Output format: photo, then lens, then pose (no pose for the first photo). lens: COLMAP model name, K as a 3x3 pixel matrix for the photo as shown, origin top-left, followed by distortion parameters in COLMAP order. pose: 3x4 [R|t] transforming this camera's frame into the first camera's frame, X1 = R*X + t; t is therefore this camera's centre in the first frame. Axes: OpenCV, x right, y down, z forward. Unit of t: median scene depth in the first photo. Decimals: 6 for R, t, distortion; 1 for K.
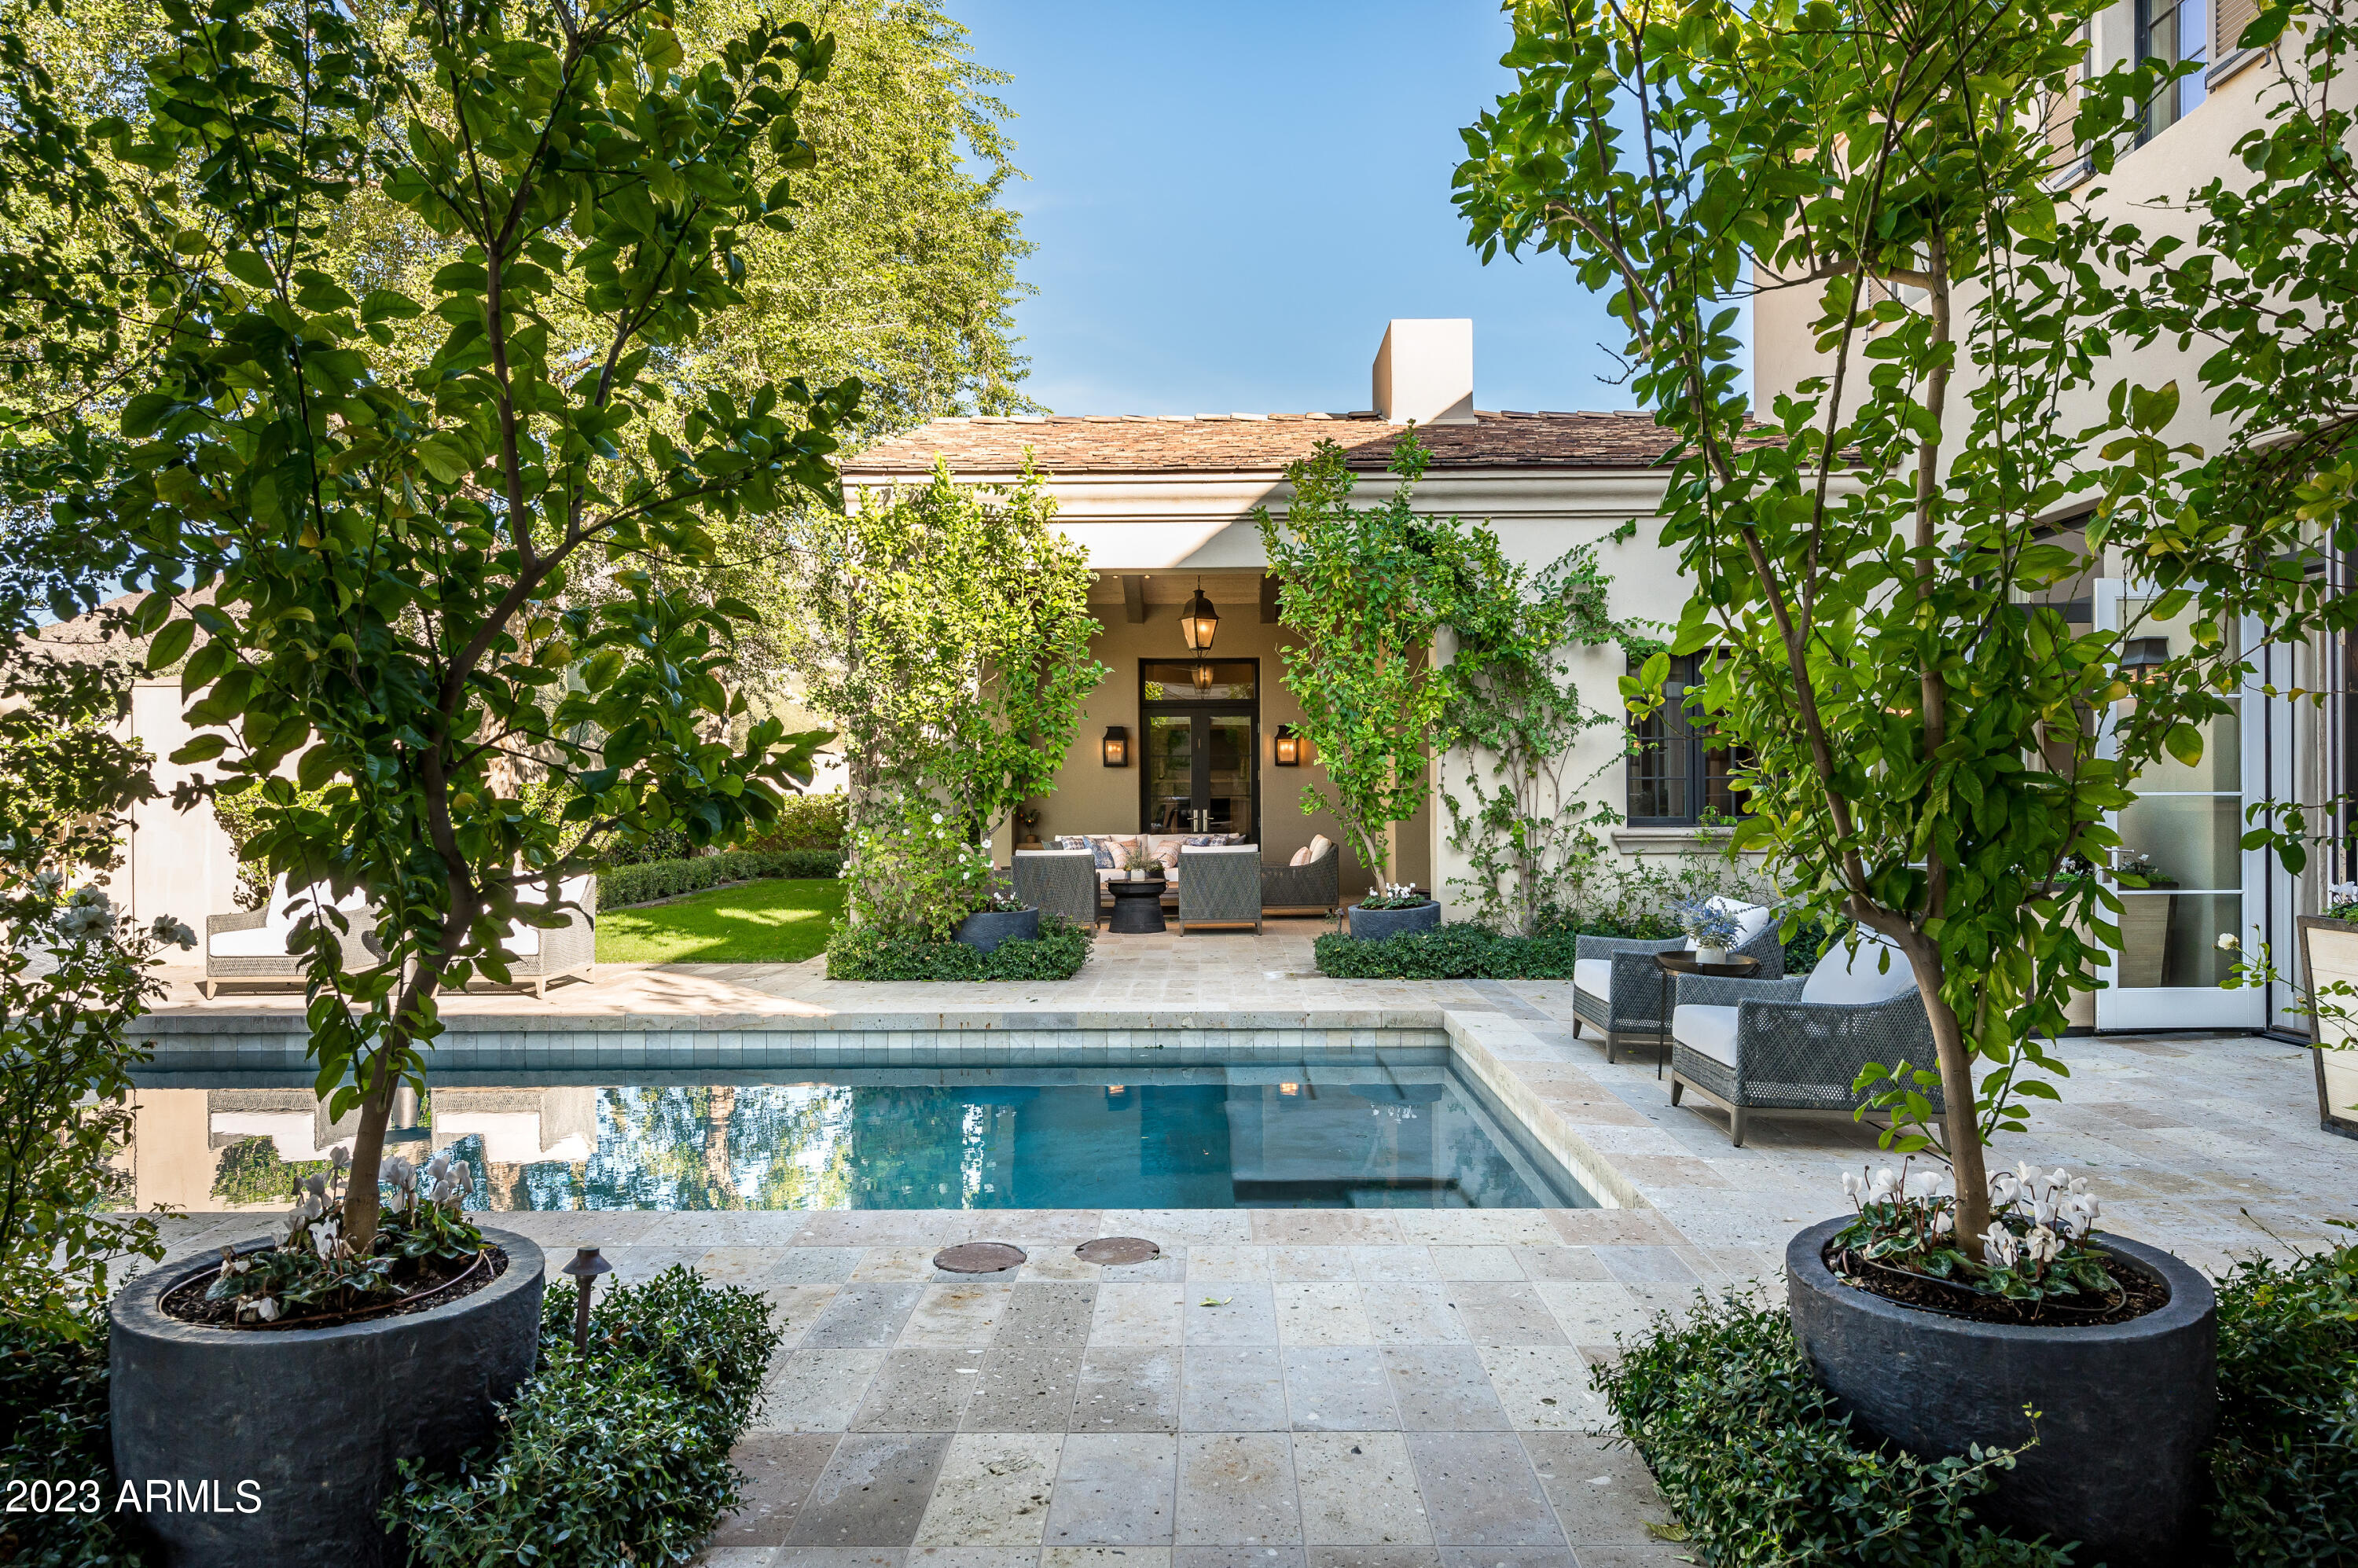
lens RADIAL K [[1422.7, 0, 1179.0], [0, 1422.7, 784.0], [0, 0, 1]] dist [-0.029546, 0.000201]
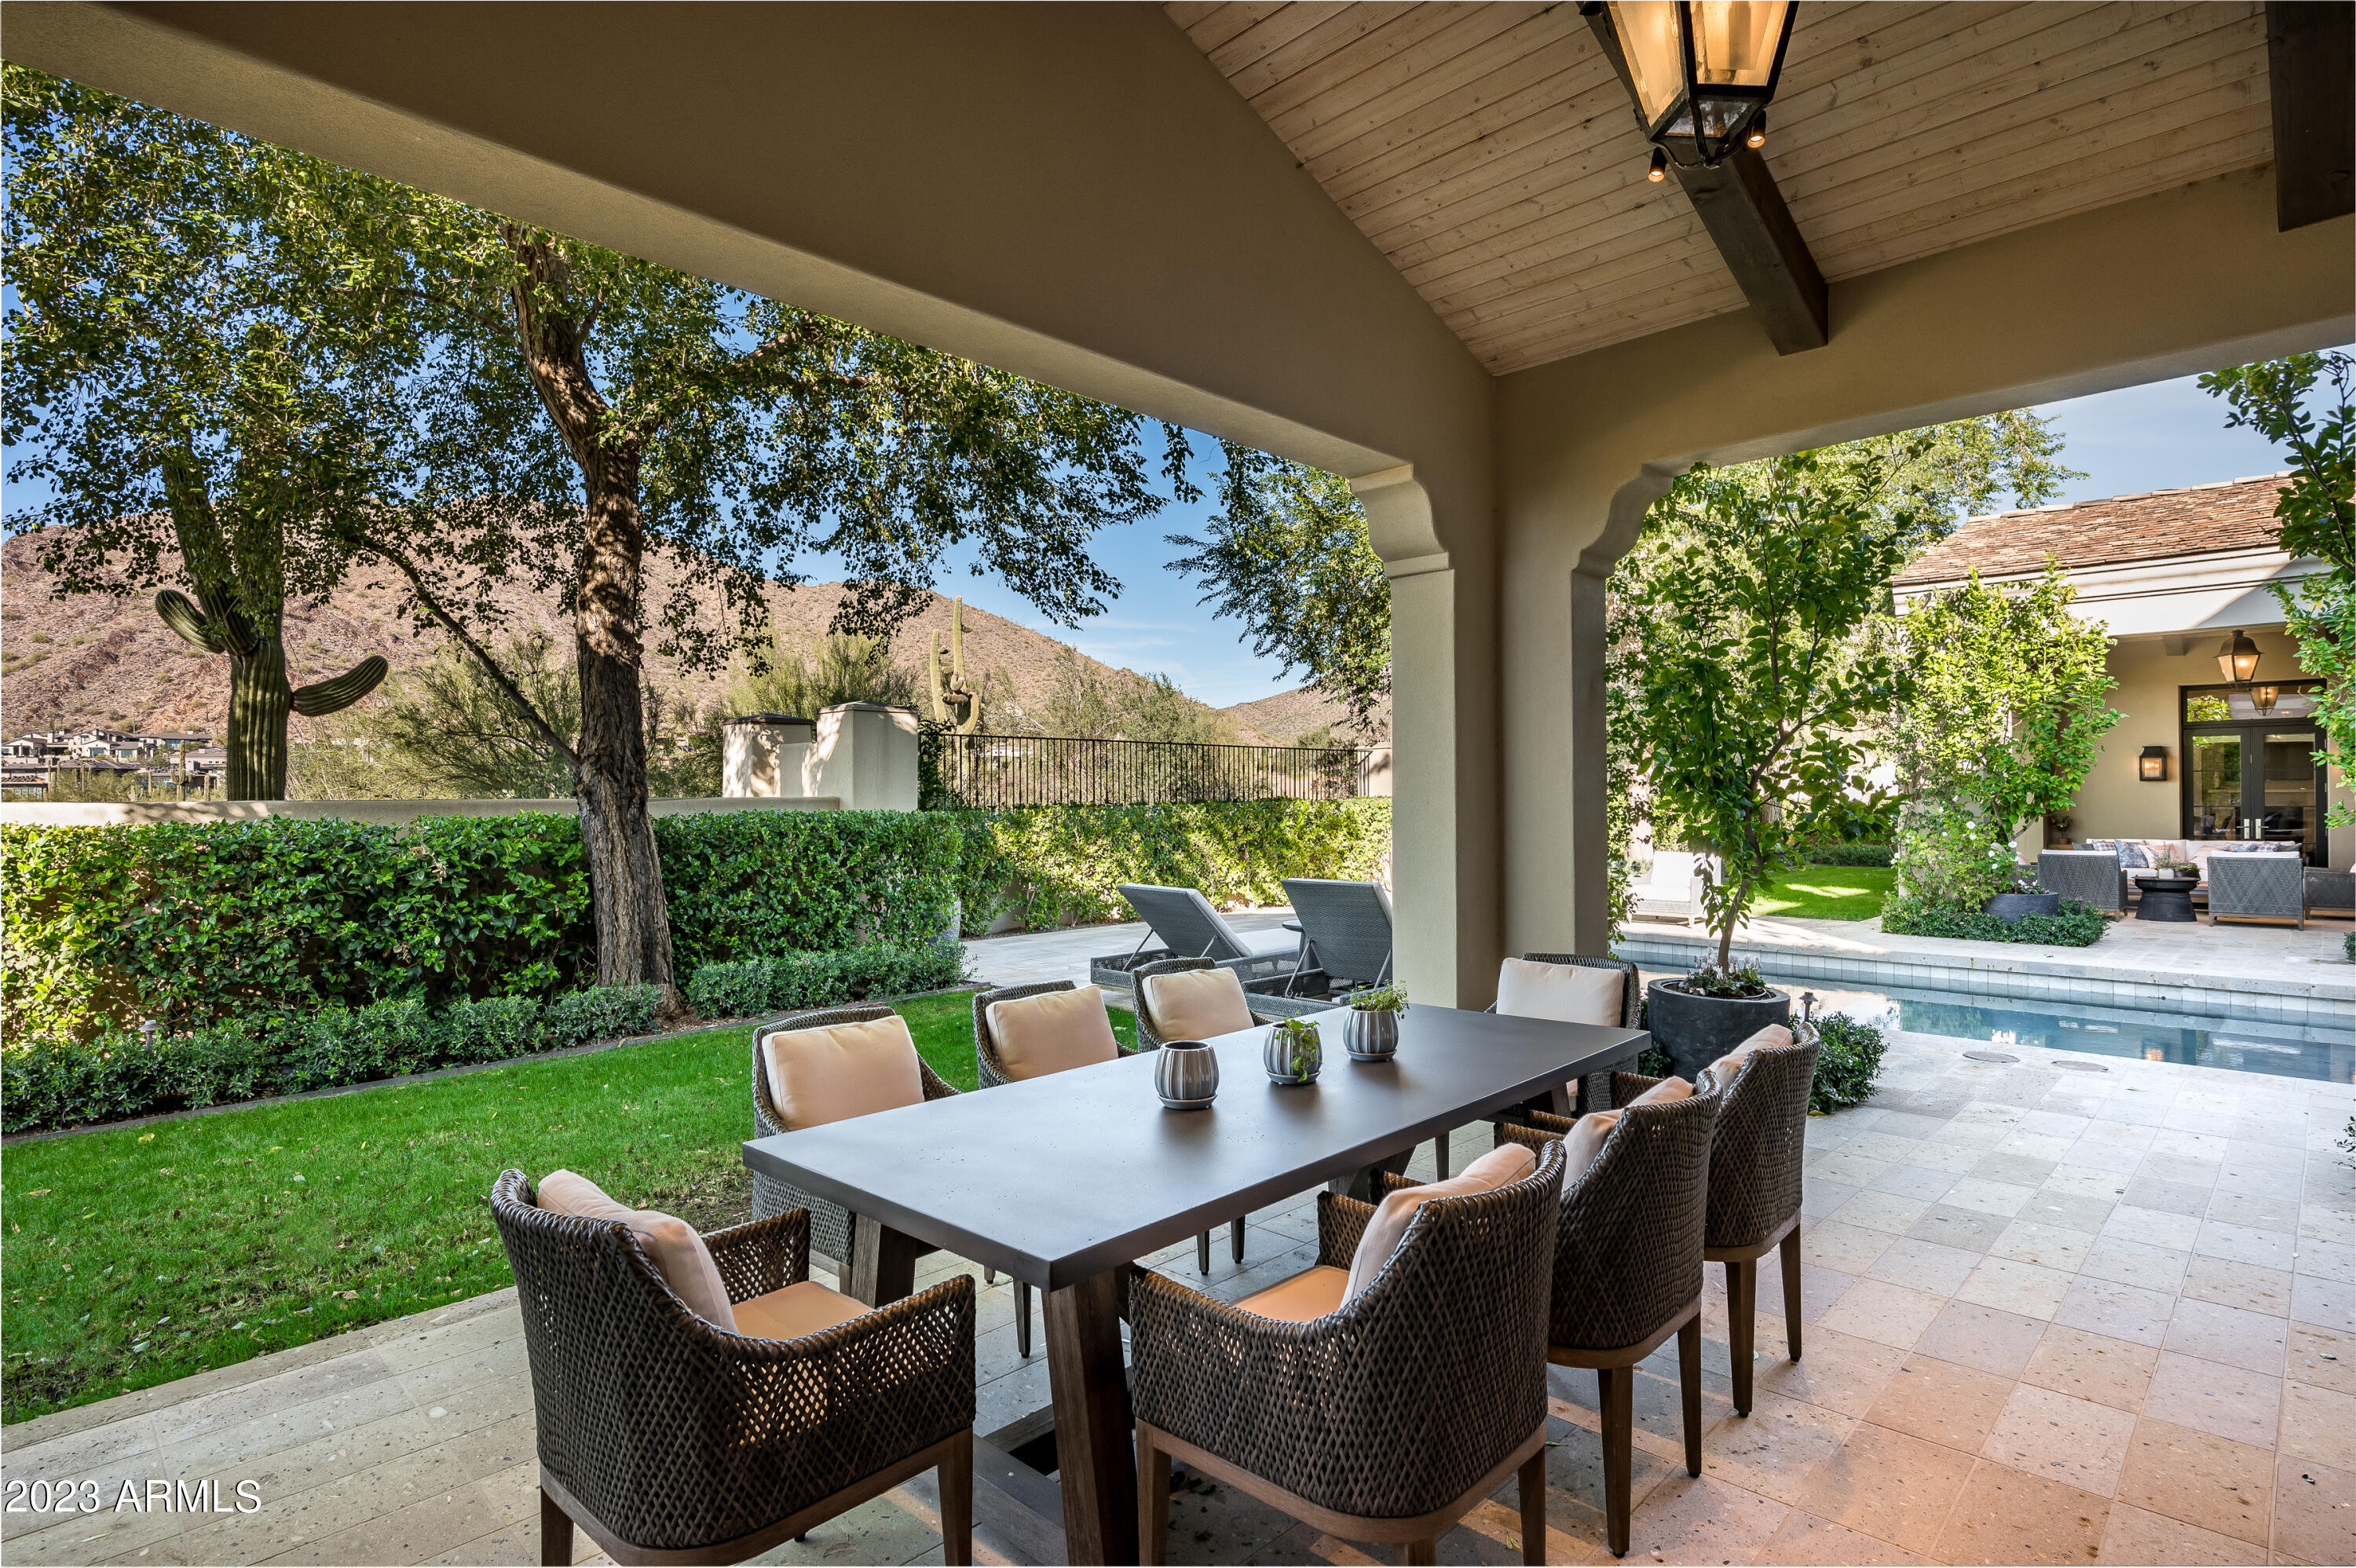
lens RADIAL K [[1190.3, 0, 1179.3], [0, 1190.3, 796.4], [0, 0, 1]] dist [-0.003376, -0.000640]
pose [[0.725761, 0.003295, -0.687940, 0.071369], [0.004284, 0.999947, 0.009309, -0.018666], [0.687934, -0.009703, 0.725708, -0.393974]]
